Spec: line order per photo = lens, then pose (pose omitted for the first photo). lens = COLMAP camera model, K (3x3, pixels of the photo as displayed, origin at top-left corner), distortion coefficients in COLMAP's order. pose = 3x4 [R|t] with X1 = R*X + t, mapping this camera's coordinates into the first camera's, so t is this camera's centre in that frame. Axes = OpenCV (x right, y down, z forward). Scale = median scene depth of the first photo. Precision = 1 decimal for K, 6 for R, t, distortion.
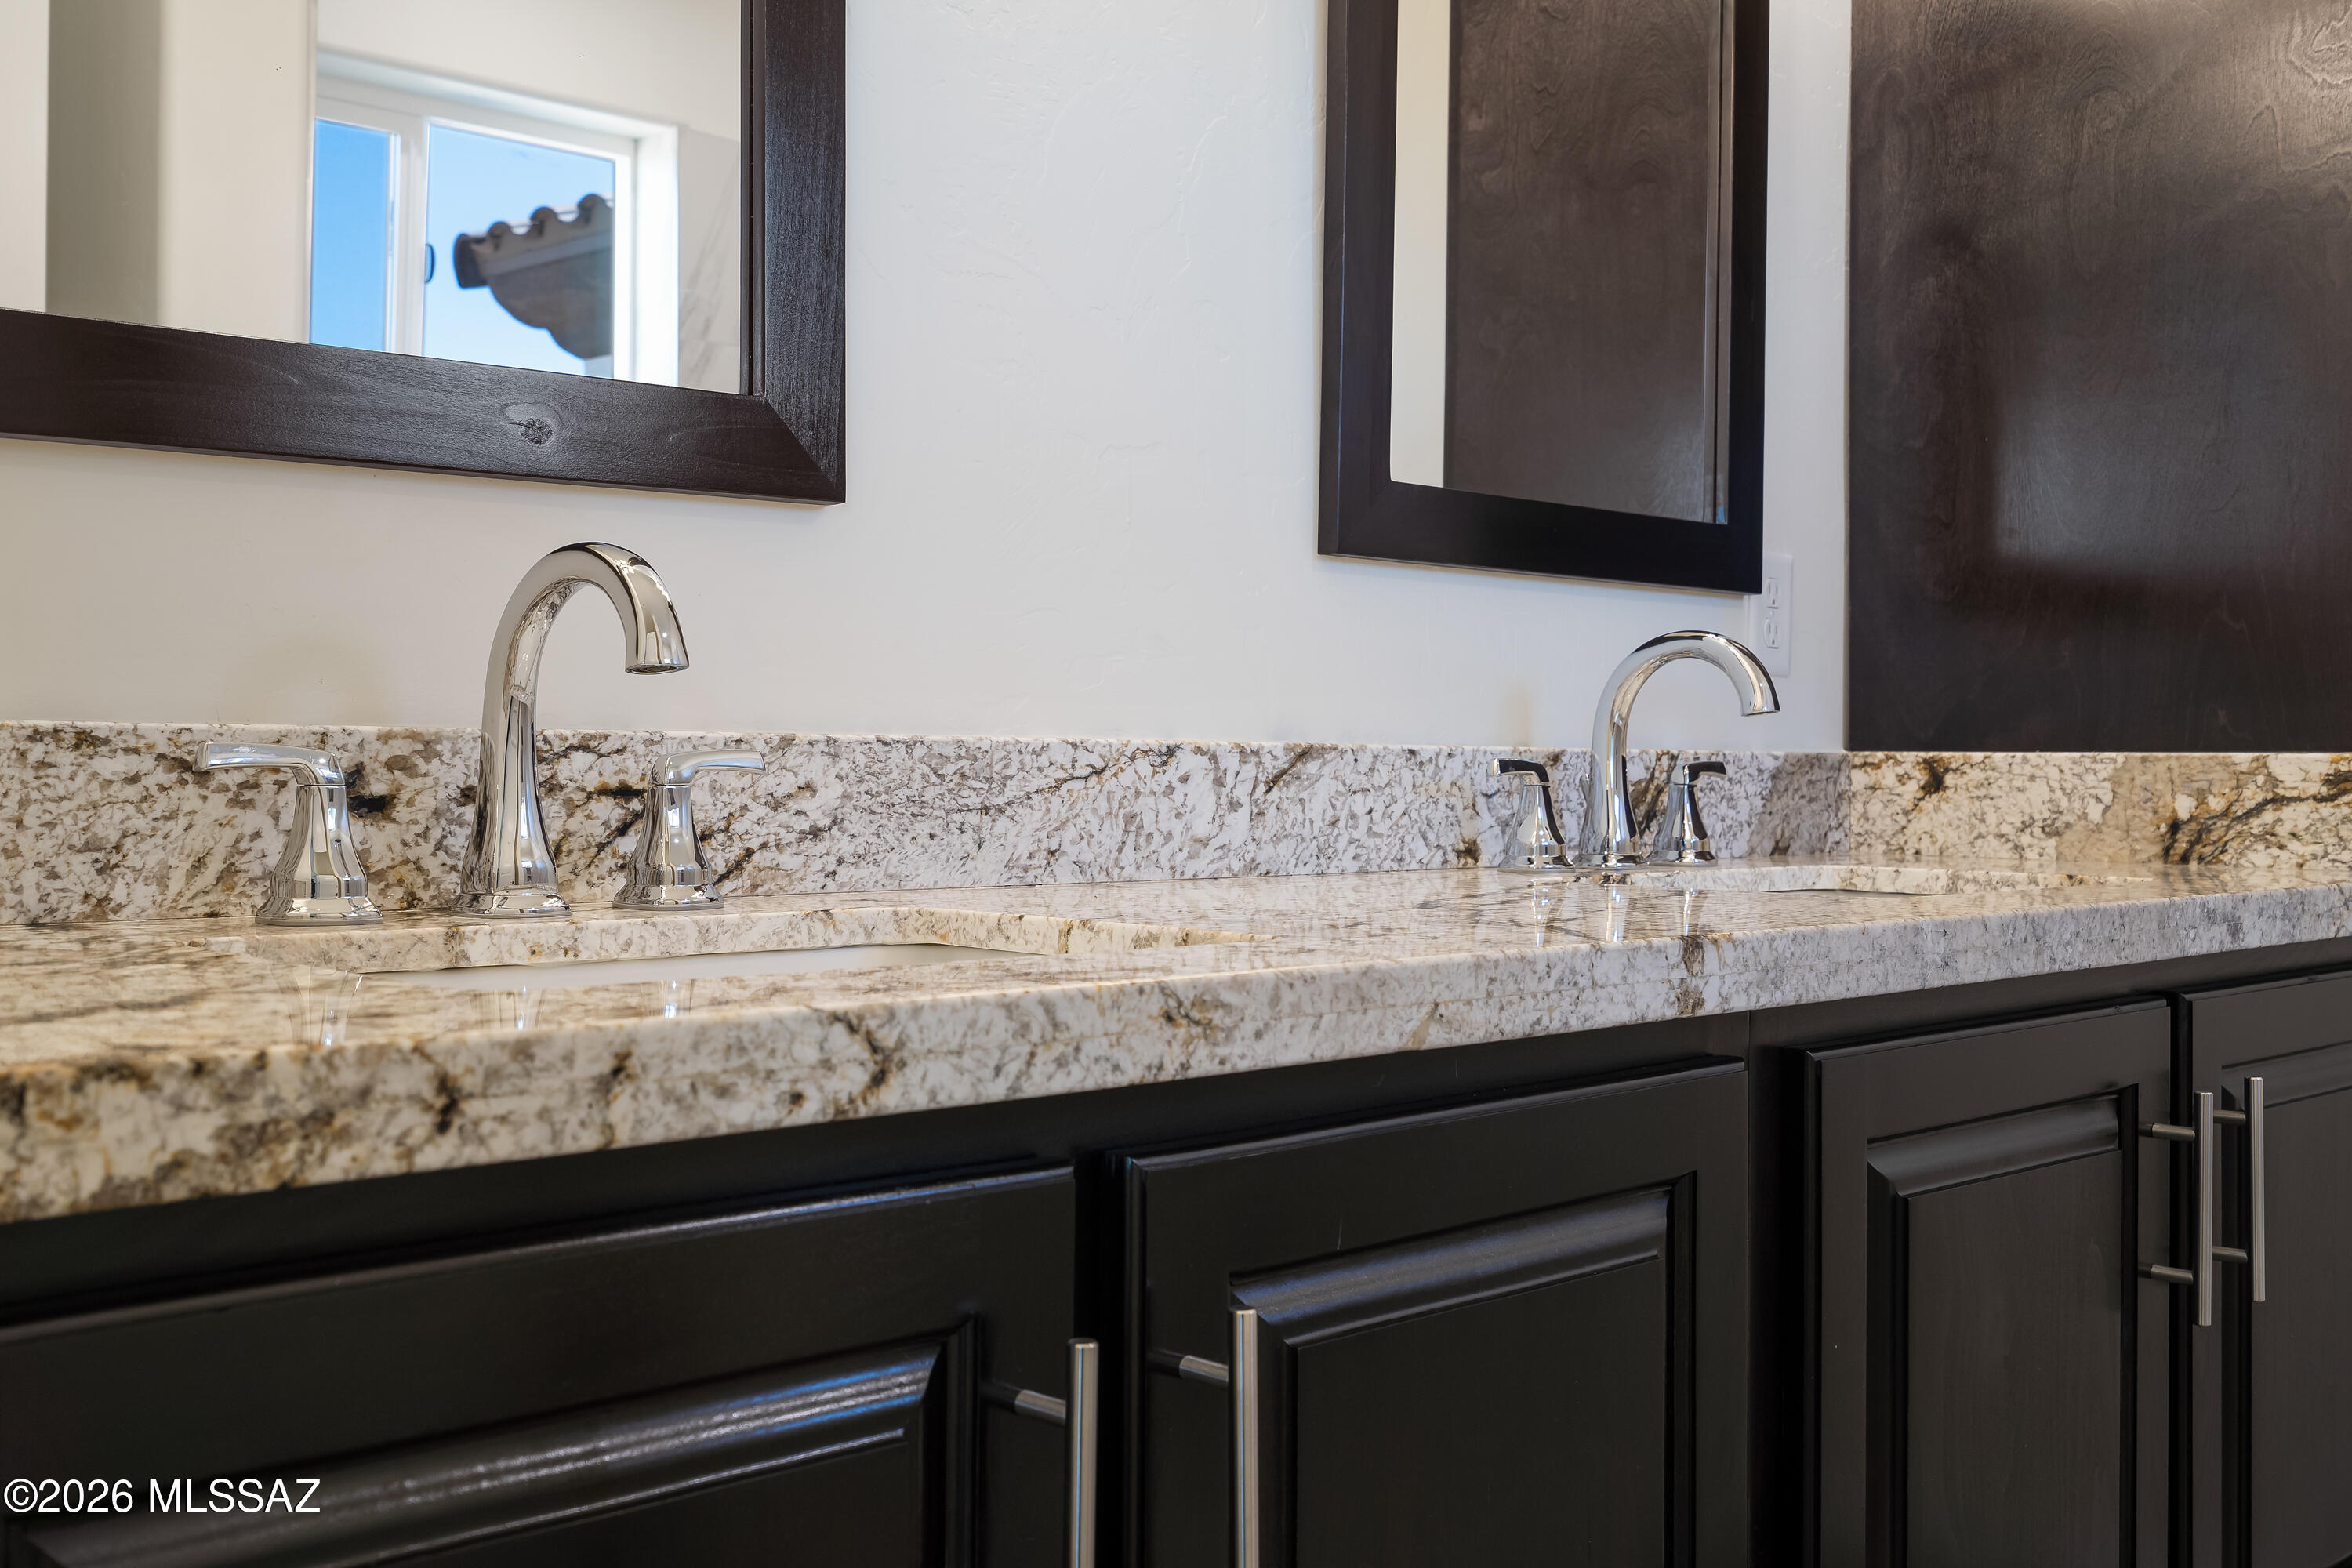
lens RADIAL K [[2344.1, 0, 1190.2], [0, 2344.1, 727.9], [0, 0, 1]] dist [0.003319, 0.000000]
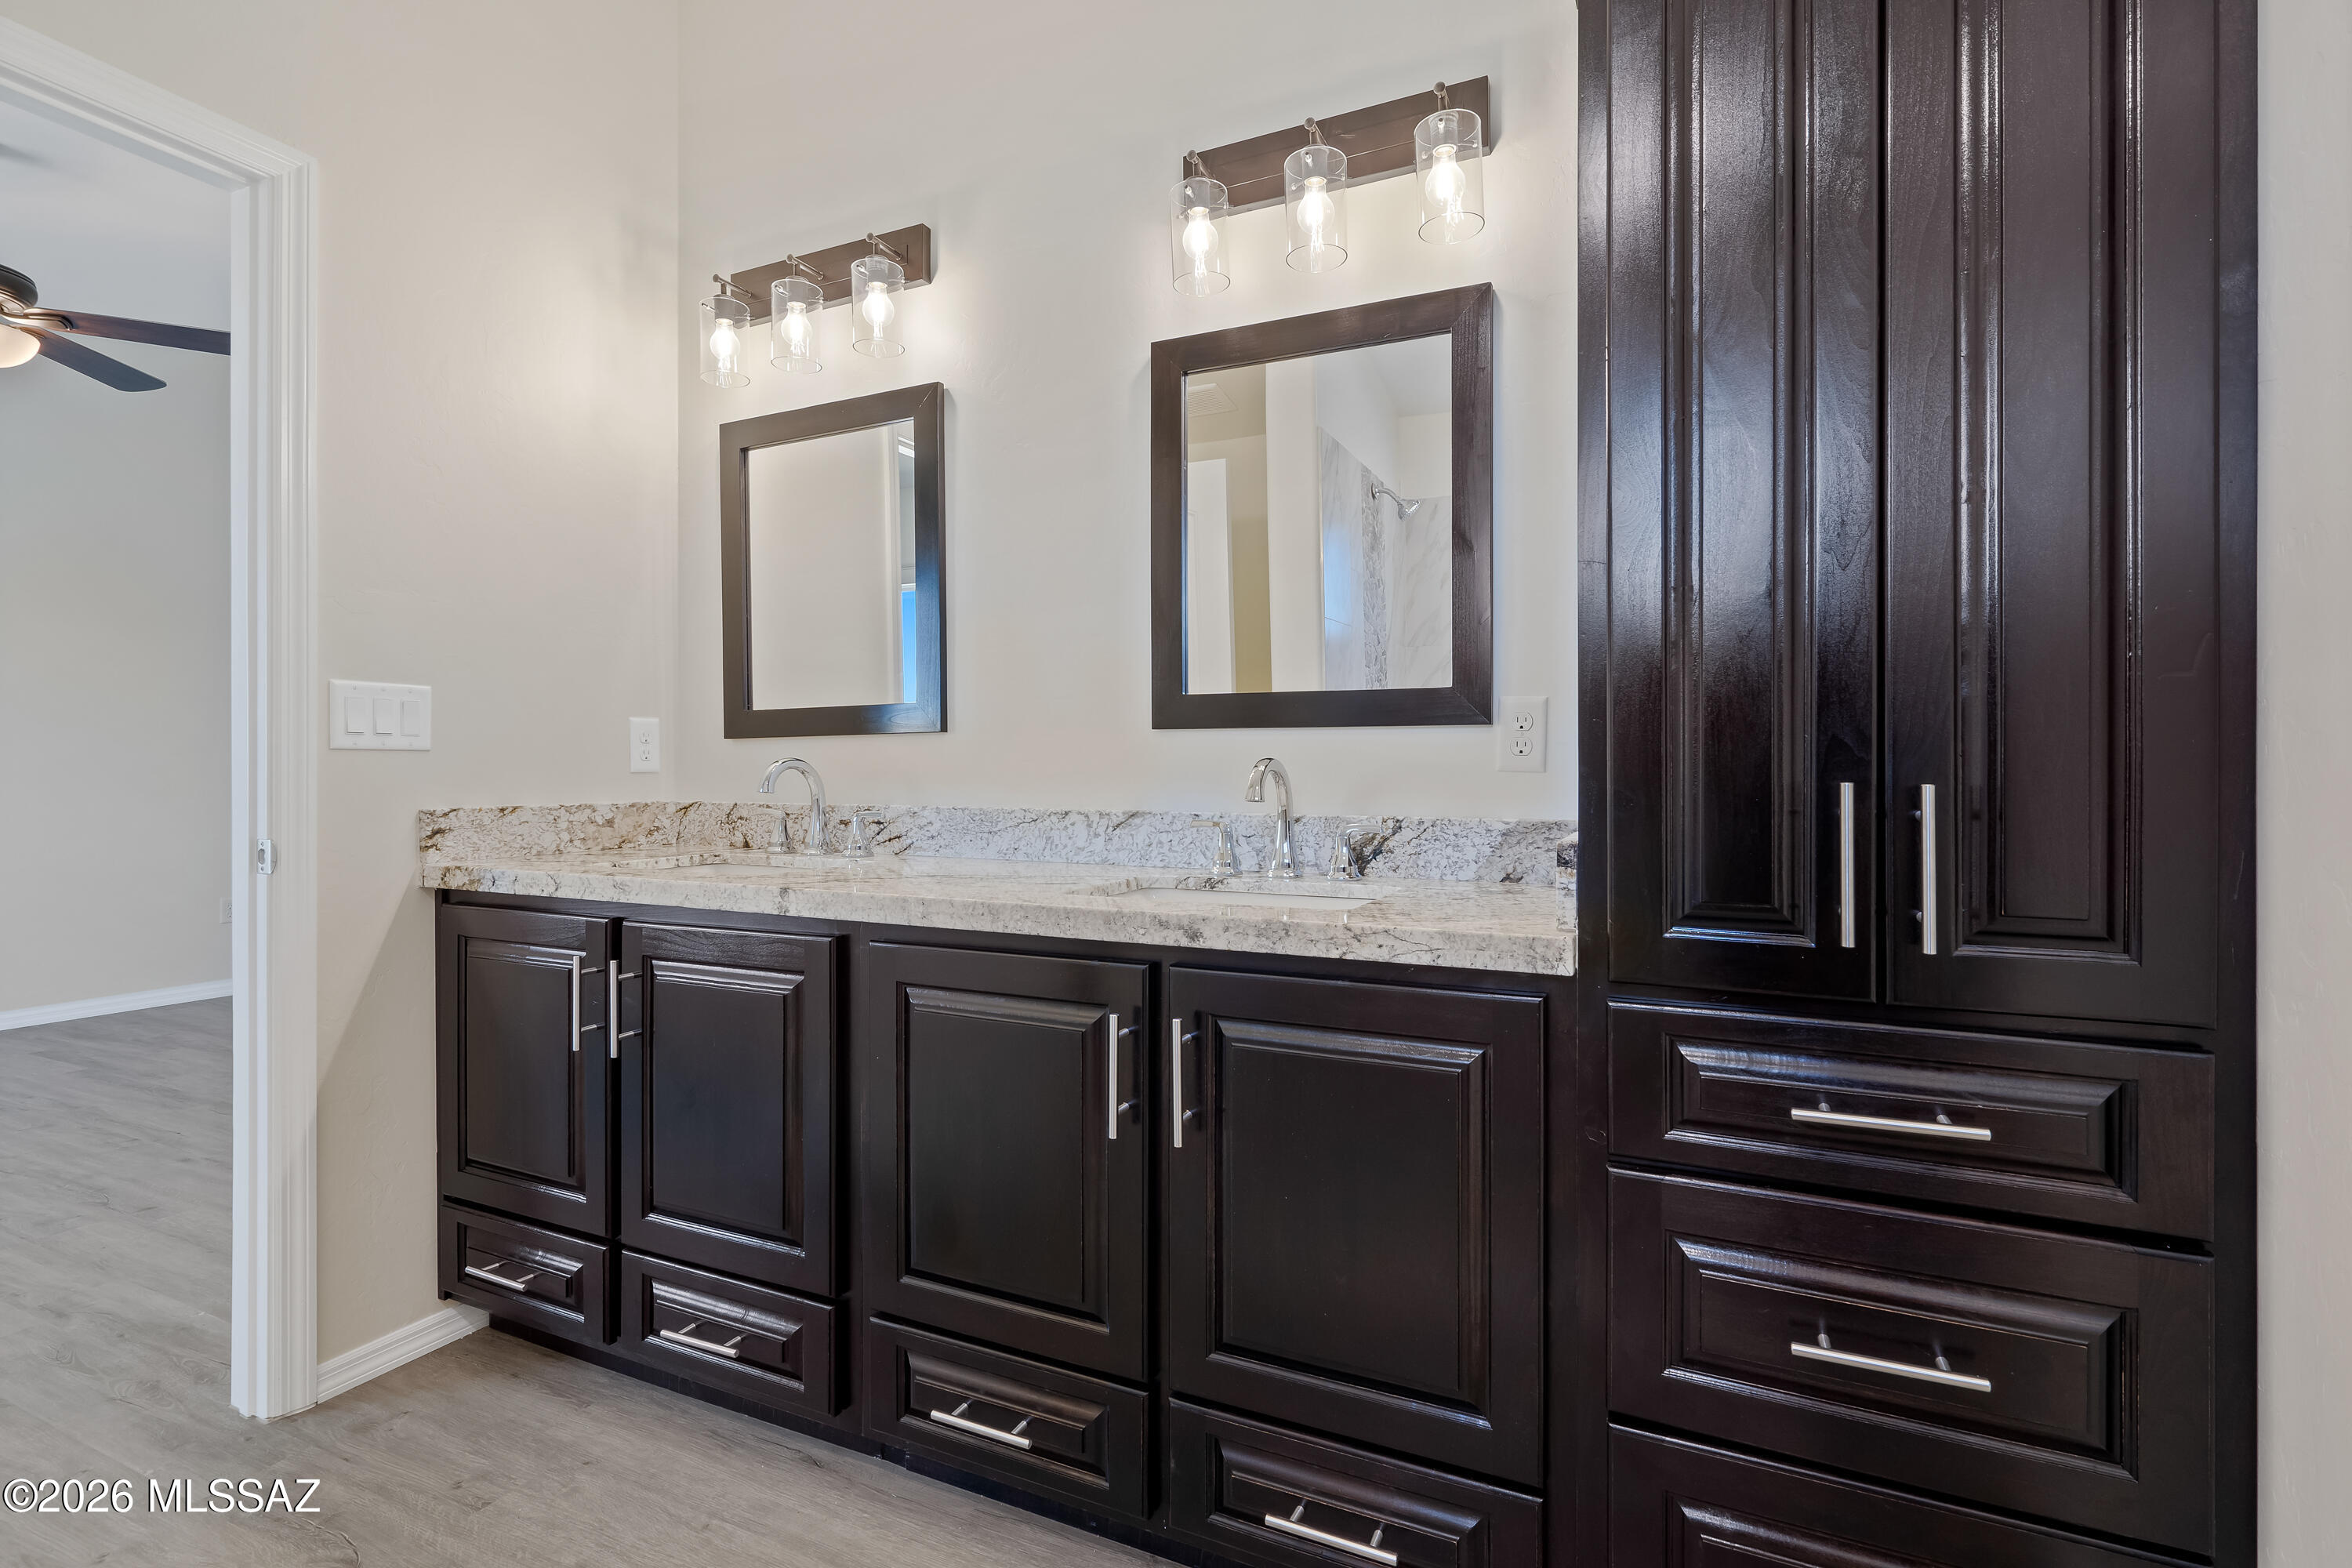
lens RADIAL K [[1093.2, 0, 1142.0], [0, 1093.2, 738.5], [0, 0, 1]] dist [-0.005935, 0.001975]
pose [[0.361481, -0.030820, -0.931870, 1.210223], [0.013821, 0.999521, -0.027696, -0.040070], [0.932277, -0.002868, 0.361734, 0.669372]]
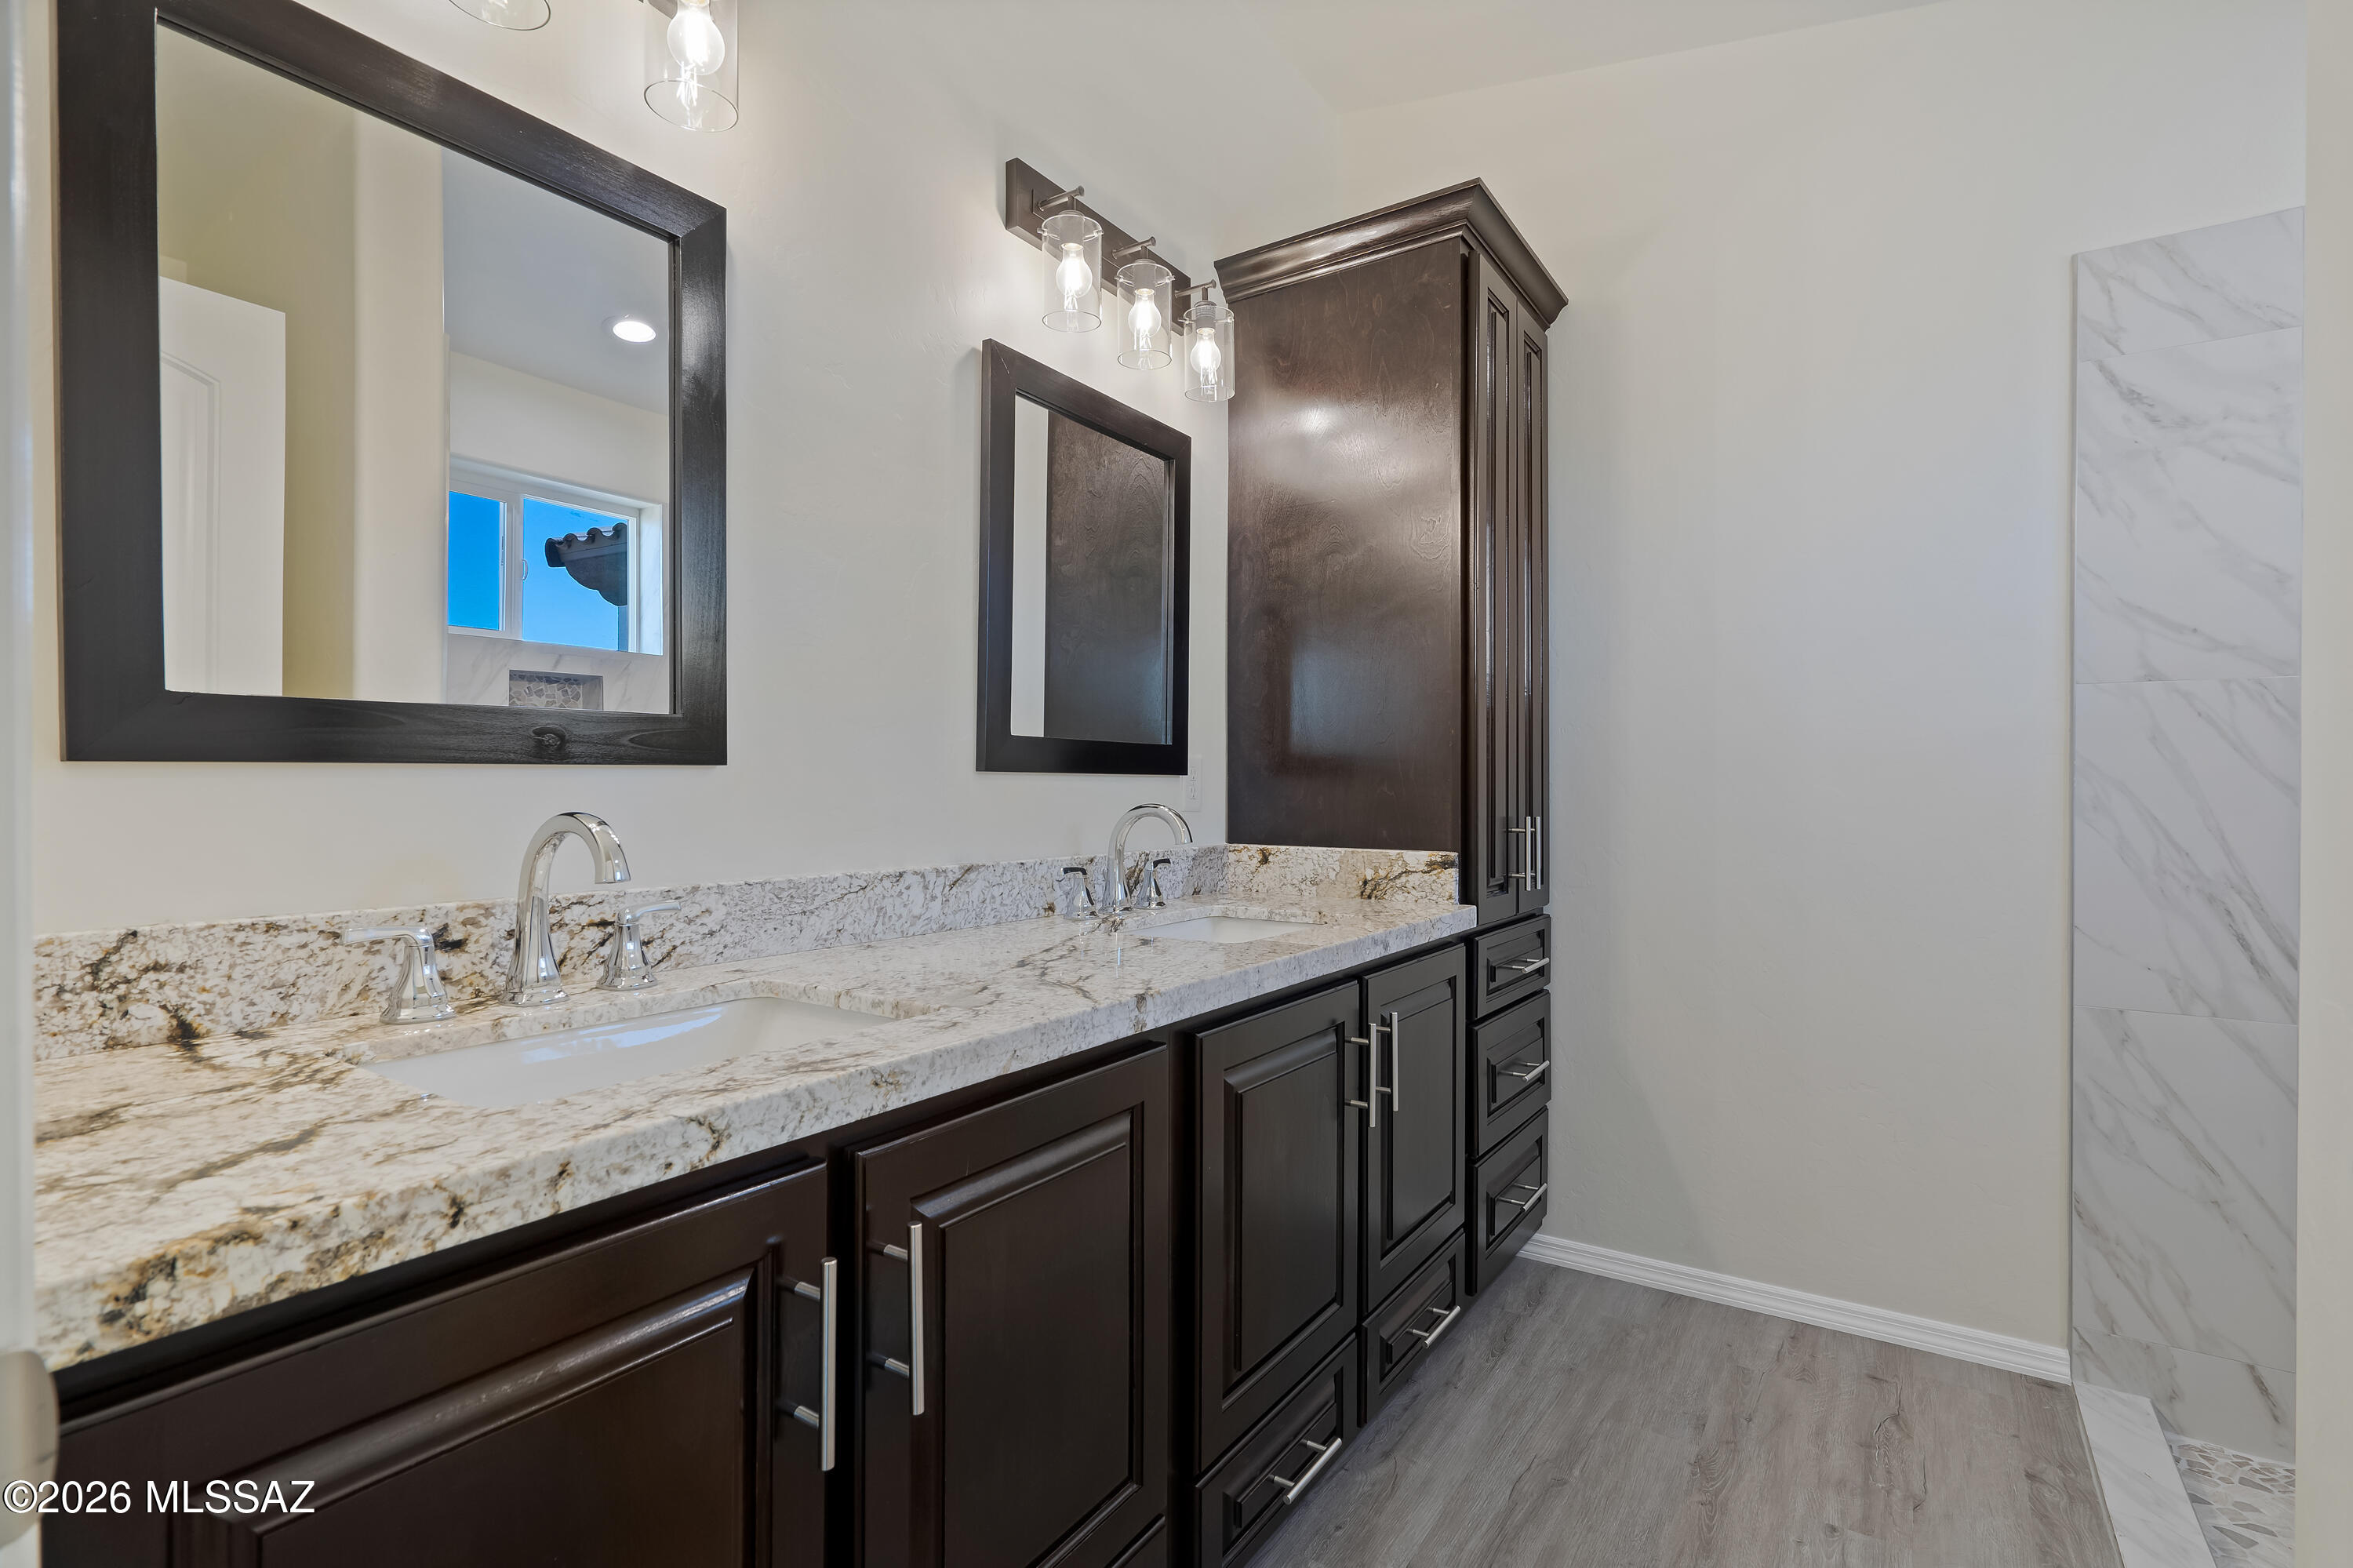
lens RADIAL K [[1093.7, 0, 1183.1], [0, 1093.7, 773.7], [0, 0, 1]] dist [-0.005935, 0.001975]
pose [[0.976006, -0.002729, 0.217724, 0.025671], [0.002611, 0.999996, 0.000831, -0.082214], [-0.217726, -0.000243, 0.976010, 0.013850]]
